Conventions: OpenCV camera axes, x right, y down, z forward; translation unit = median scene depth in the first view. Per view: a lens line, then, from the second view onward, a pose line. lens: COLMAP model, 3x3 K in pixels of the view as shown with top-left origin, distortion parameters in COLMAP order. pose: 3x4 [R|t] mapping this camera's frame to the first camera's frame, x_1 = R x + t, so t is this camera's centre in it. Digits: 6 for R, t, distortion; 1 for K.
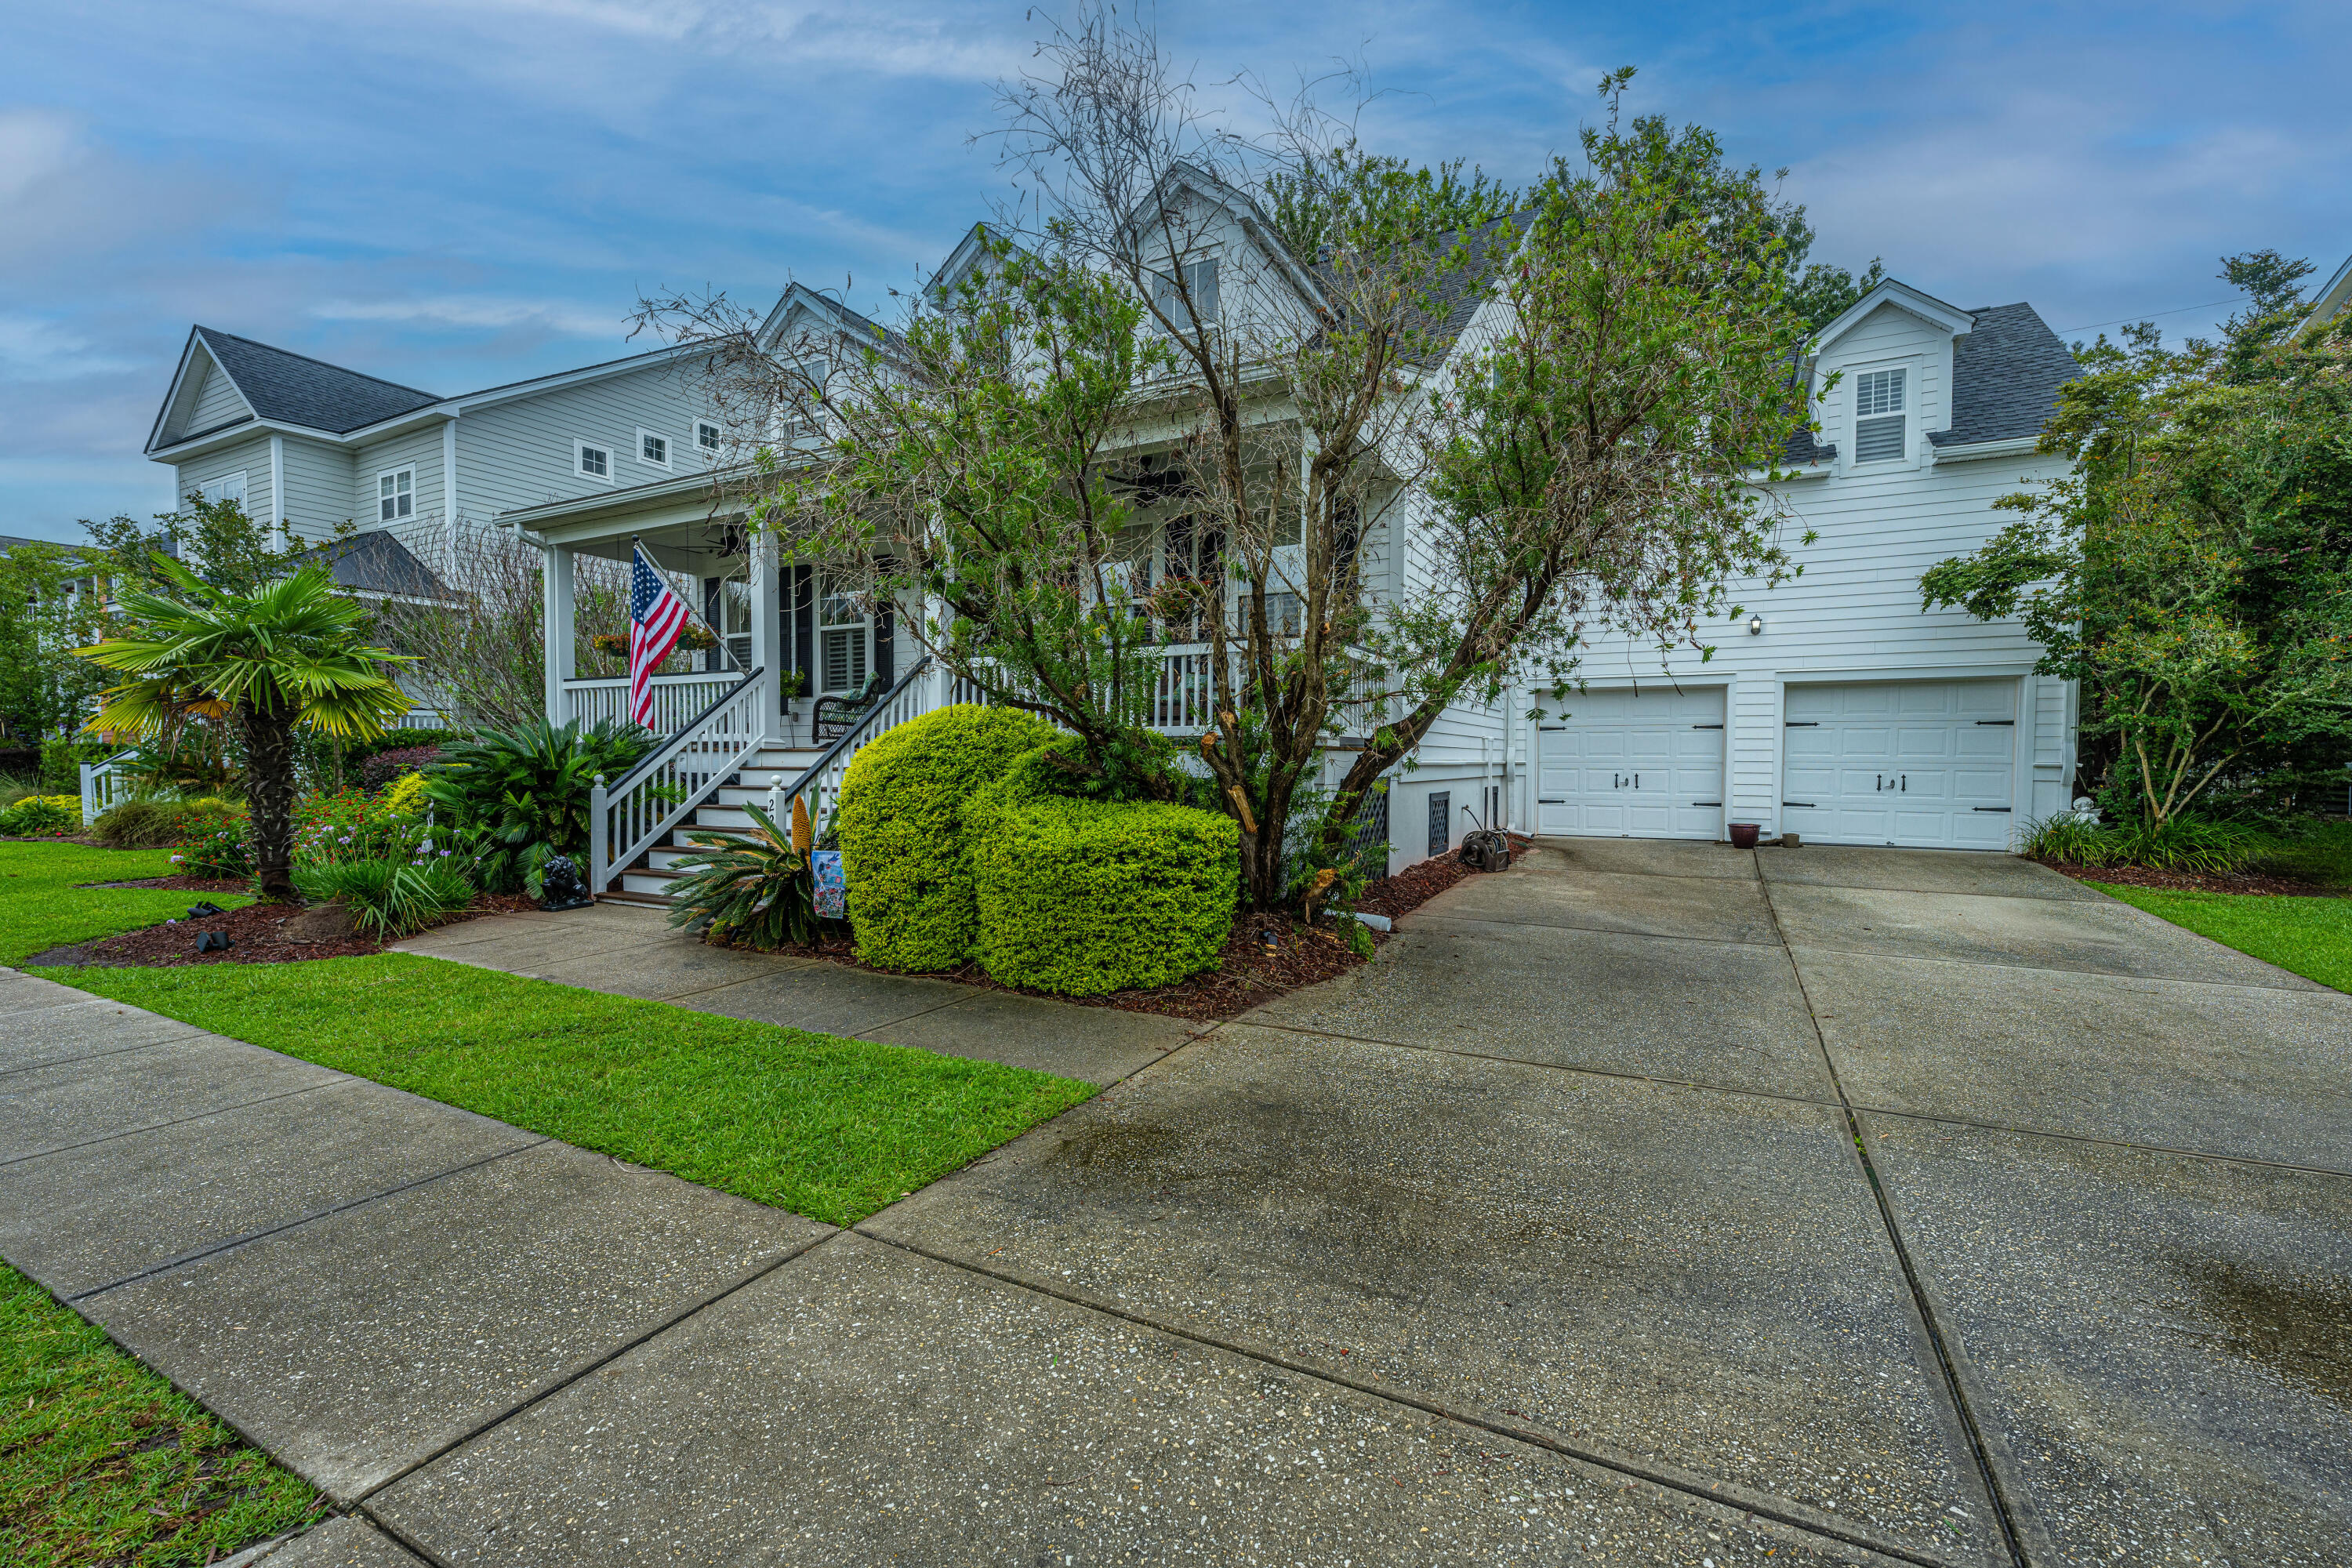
lens RADIAL K [[931.4, 0, 1164.6], [0, 931.4, 785.6], [0, 0, 1]] dist [-0.002465, -0.000106]
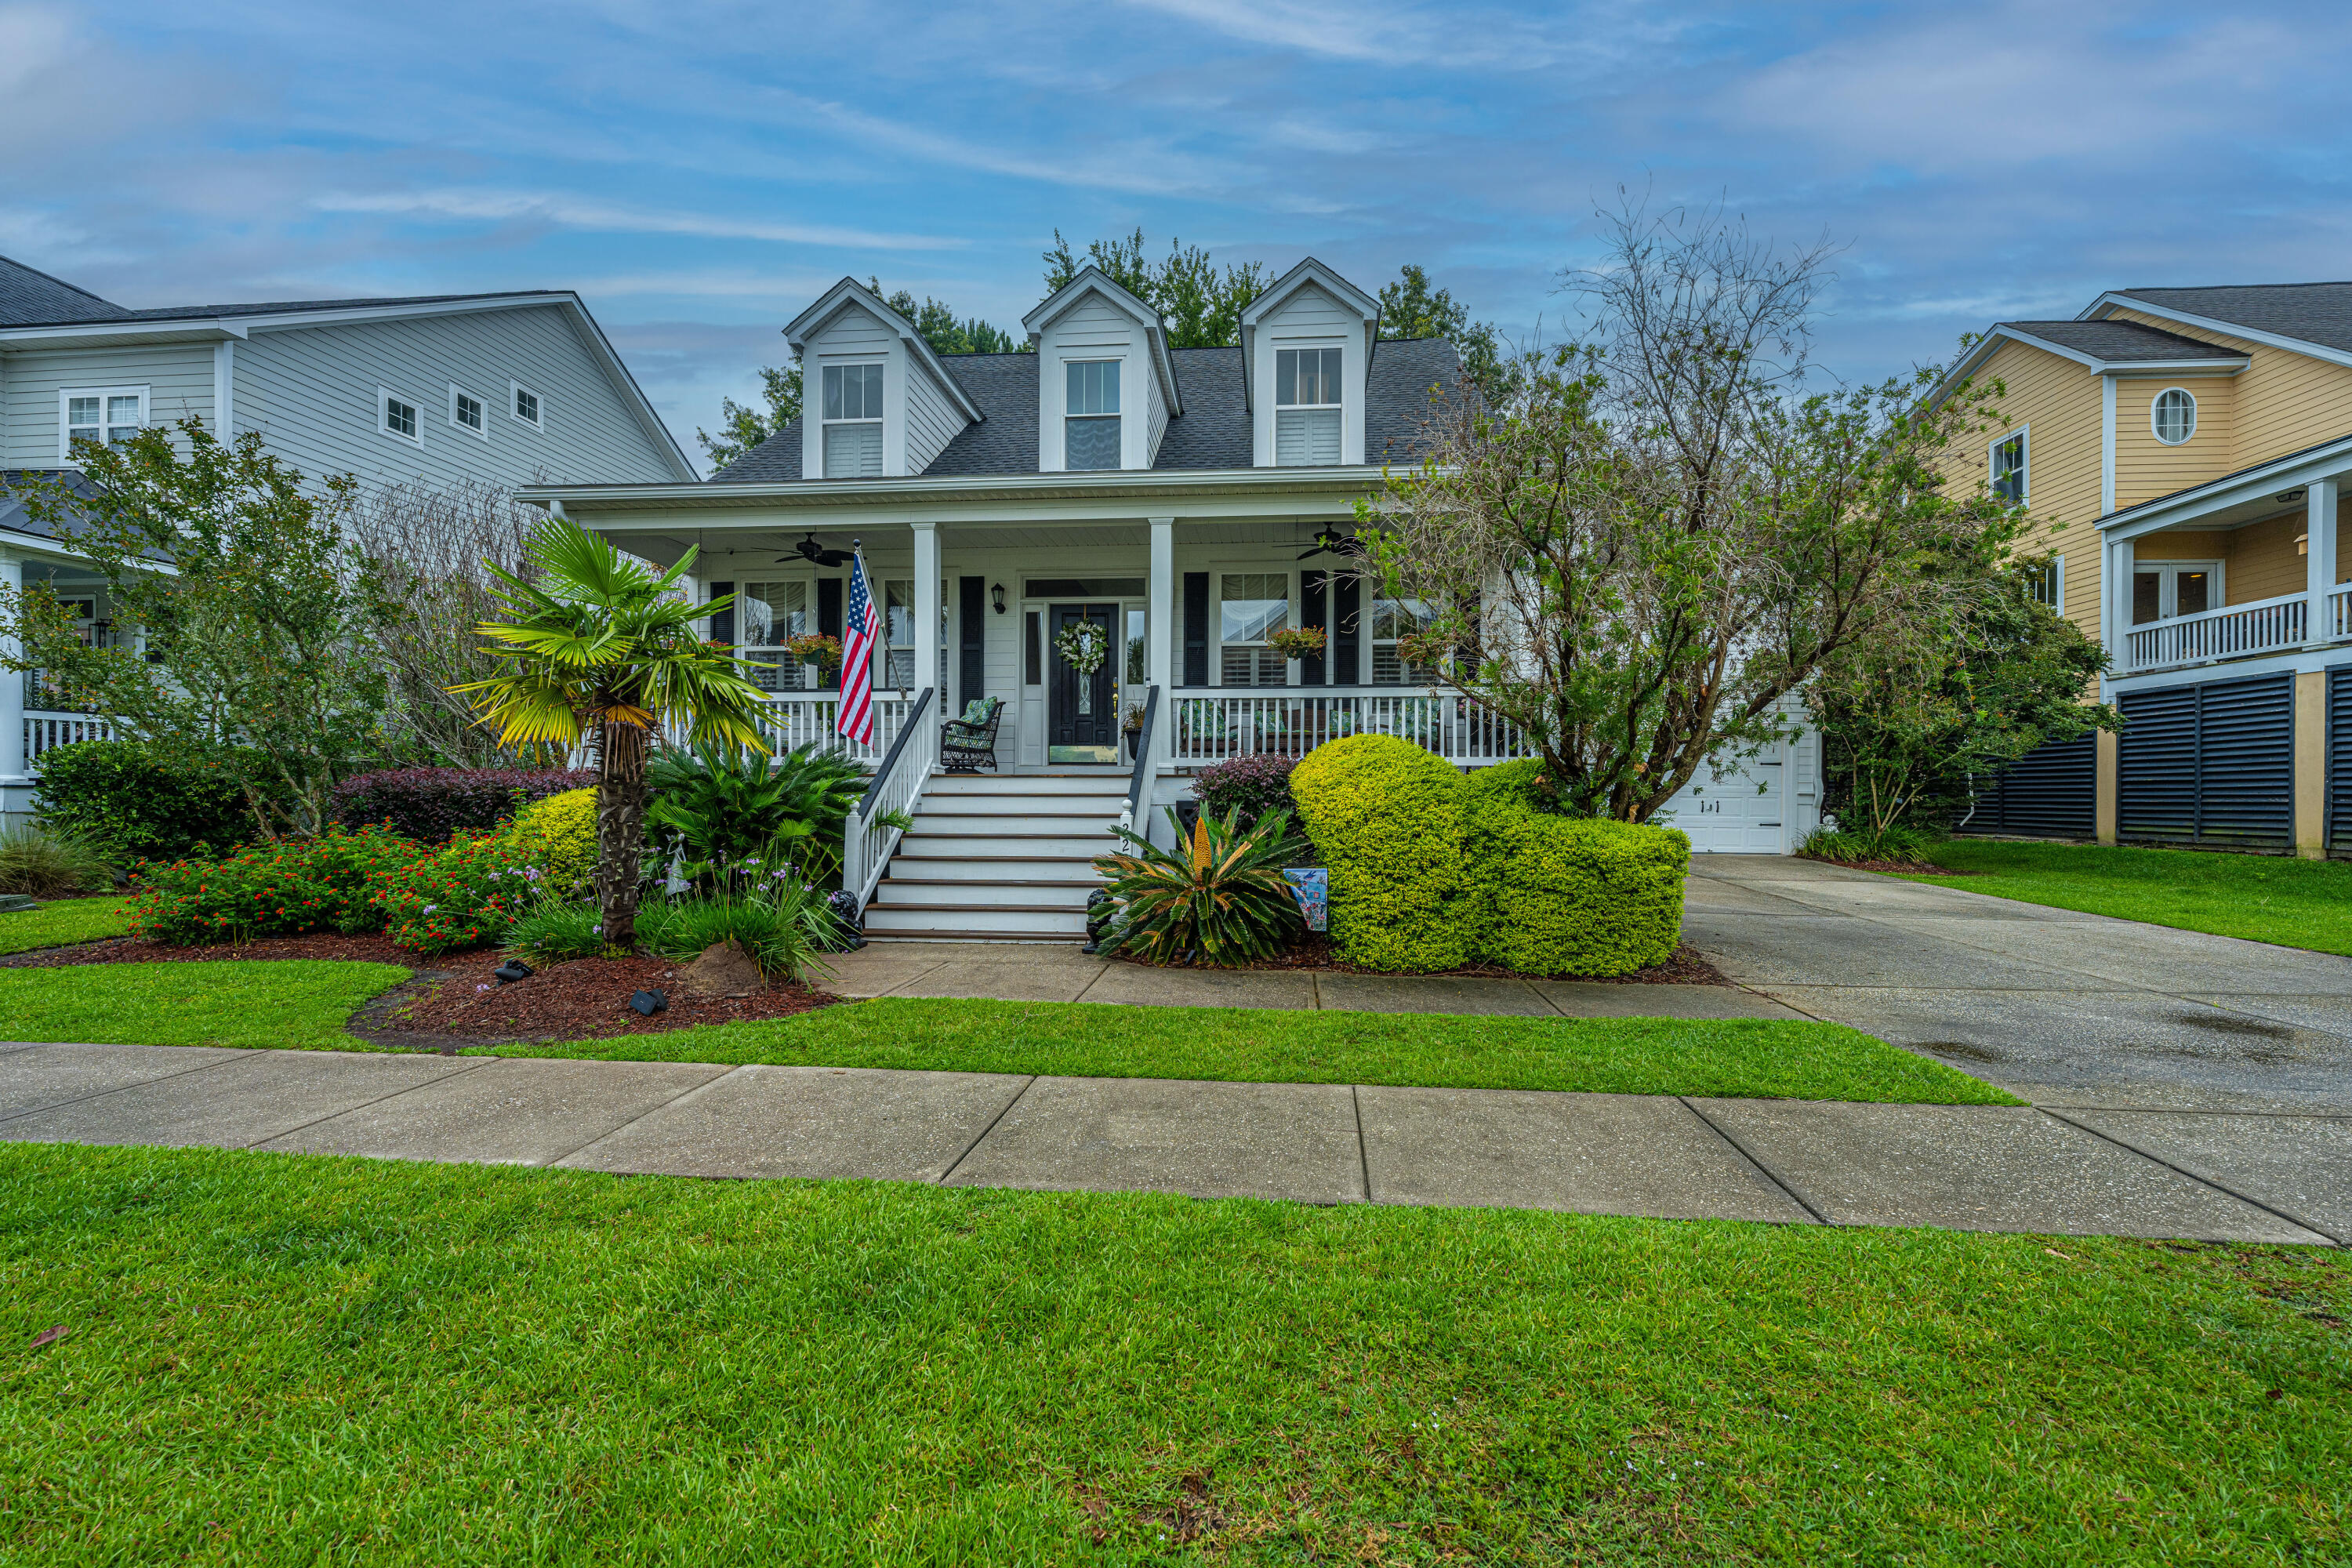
lens RADIAL K [[931.4, 0, 1120.4], [0, 931.4, 796.3], [0, 0, 1]] dist [-0.002465, -0.000106]
pose [[0.928275, 0.000482, 0.371894, -0.955785], [0.008972, 0.999679, -0.023692, 0.011158], [-0.371787, 0.025329, 0.927973, 0.085659]]
